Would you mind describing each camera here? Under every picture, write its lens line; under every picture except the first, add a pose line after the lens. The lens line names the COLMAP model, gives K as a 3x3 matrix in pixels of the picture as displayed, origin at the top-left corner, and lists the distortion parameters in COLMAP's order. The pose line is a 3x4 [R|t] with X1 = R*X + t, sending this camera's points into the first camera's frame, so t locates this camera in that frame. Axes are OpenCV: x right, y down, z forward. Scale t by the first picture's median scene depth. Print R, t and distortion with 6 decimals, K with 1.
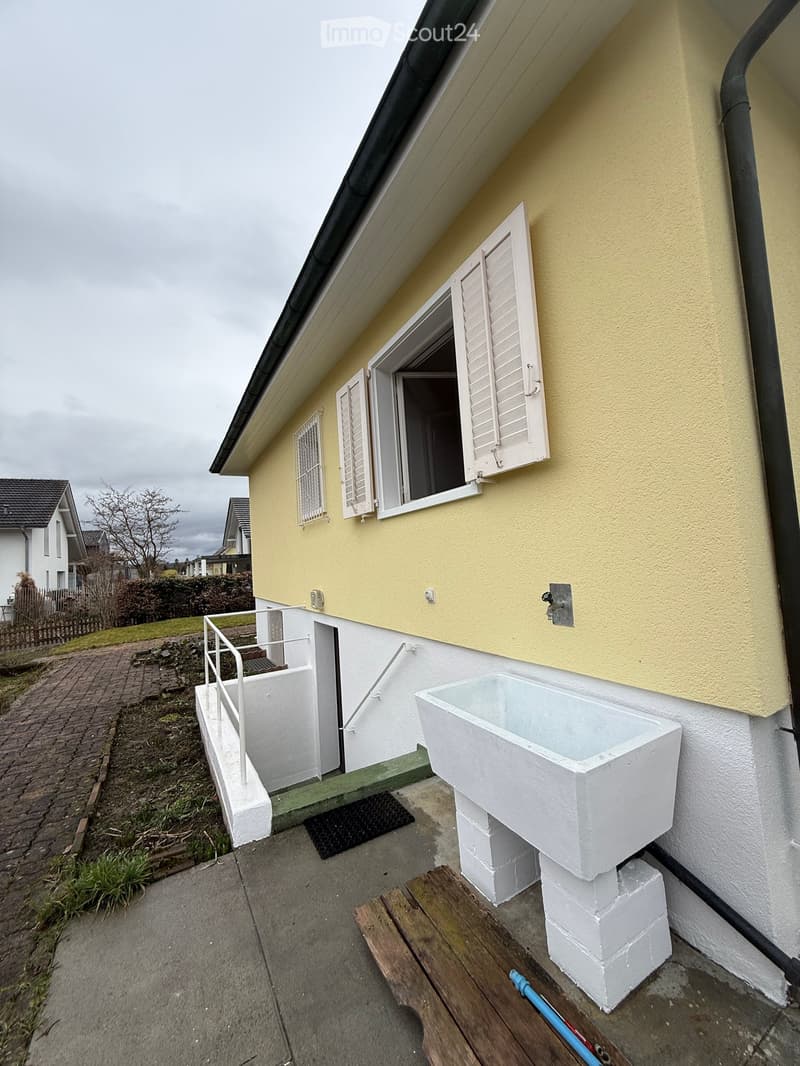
lens RADIAL K [[429.2, 0, 401.2], [0, 429.2, 530.7], [0, 0, 1]] dist [-0.001917, -0.000045]
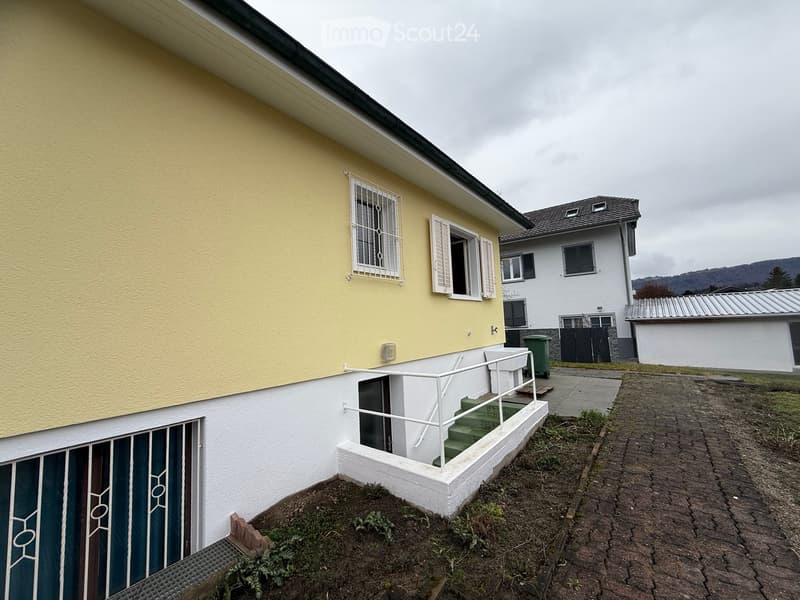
lens RADIAL K [[322.1, 0, 401.7], [0, 322.1, 300.1], [0, 0, 1]] dist [-0.001917, -0.000045]
pose [[-0.384825, 0.154508, 0.909965, -1.331548], [0.010229, 0.986542, -0.163185, 0.225929], [-0.922933, -0.053490, -0.381227, 1.778939]]
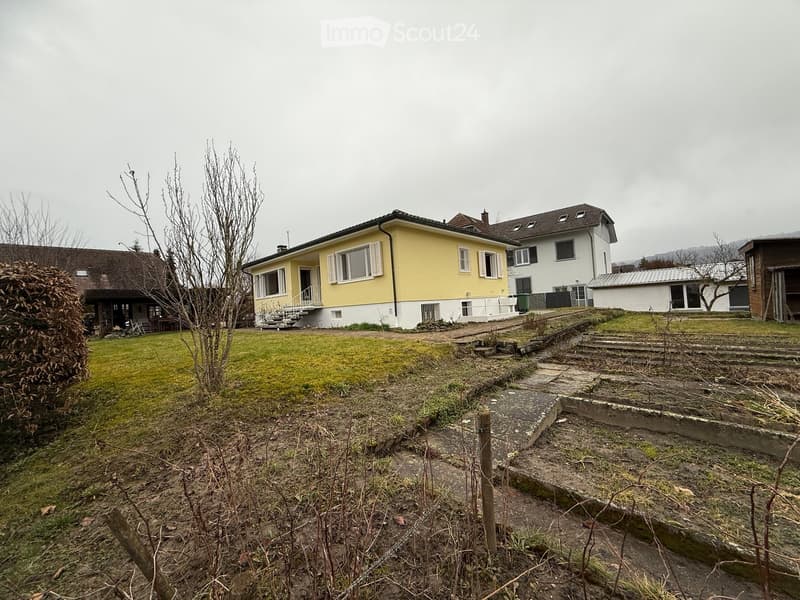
lens RADIAL K [[322.1, 0, 397.9], [0, 322.1, 297.1], [0, 0, 1]] dist [-0.001917, -0.000045]
pose [[-0.296347, 0.112983, 0.948374, -3.684589], [0.023427, 0.993539, -0.111044, 0.661982], [-0.954793, -0.010690, -0.297079, 3.338757]]
